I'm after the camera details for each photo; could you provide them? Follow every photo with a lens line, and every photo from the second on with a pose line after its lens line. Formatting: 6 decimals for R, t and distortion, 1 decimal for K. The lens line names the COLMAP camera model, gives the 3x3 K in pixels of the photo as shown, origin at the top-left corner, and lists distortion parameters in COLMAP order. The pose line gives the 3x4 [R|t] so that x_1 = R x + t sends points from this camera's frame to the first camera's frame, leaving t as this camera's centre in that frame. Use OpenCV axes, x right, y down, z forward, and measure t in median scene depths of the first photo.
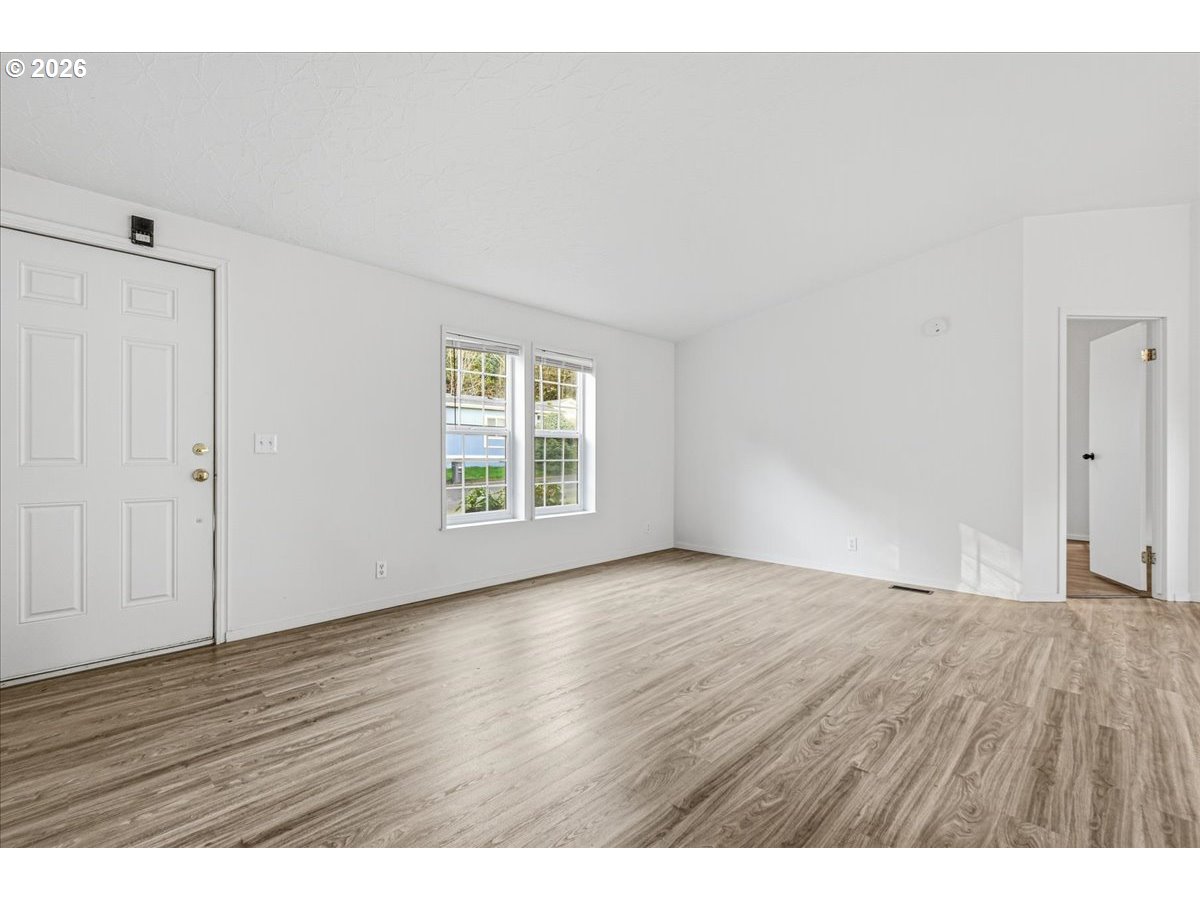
lens RADIAL K [[542.7, 0, 592.5], [0, 542.7, 452.3], [0, 0, 1]] dist [-0.001039, -0.000027]
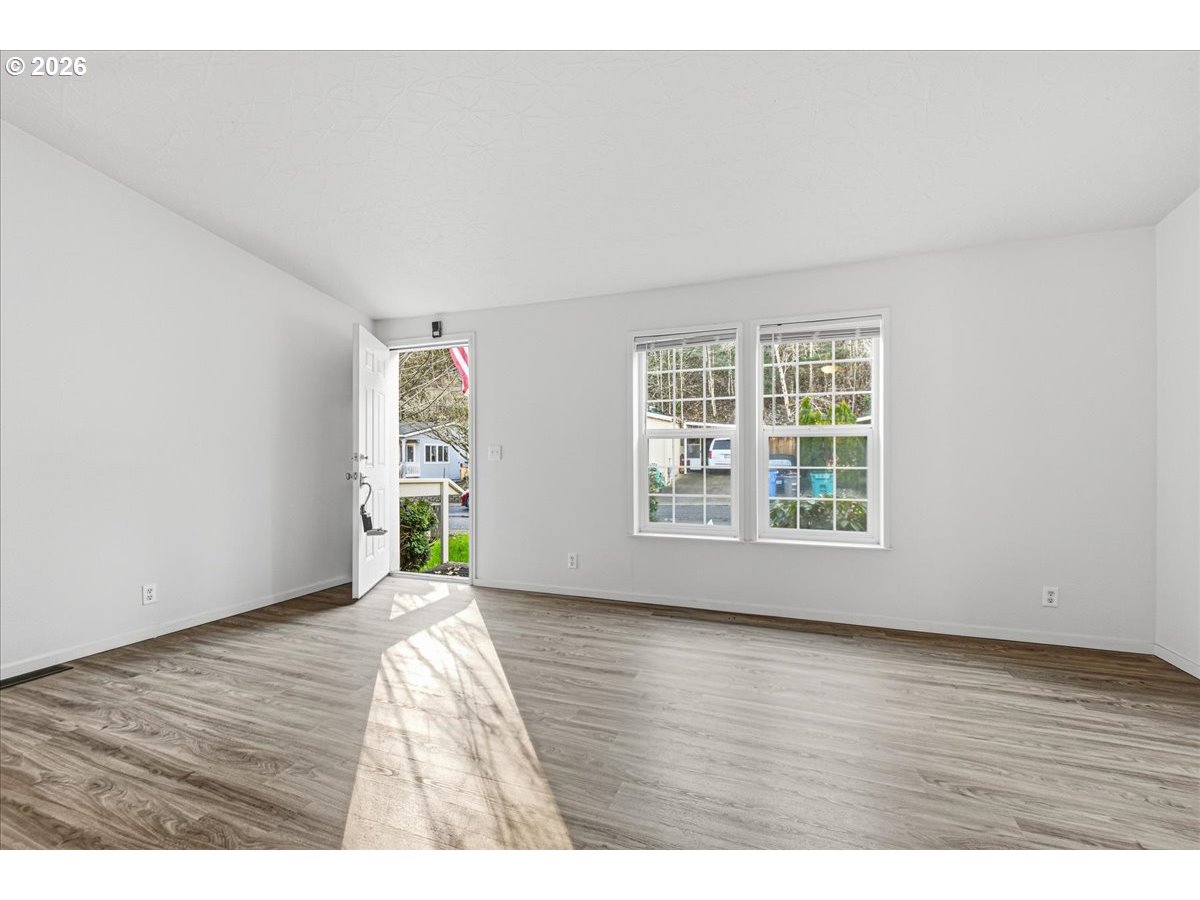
lens RADIAL K [[542.7, 0, 593.4], [0, 542.7, 456.7], [0, 0, 1]] dist [-0.001039, -0.000027]
pose [[0.368388, -0.007634, -0.929641, 0.618330], [0.007522, 0.999958, -0.005231, 0.001620], [0.929642, -0.005066, 0.368430, 0.555131]]
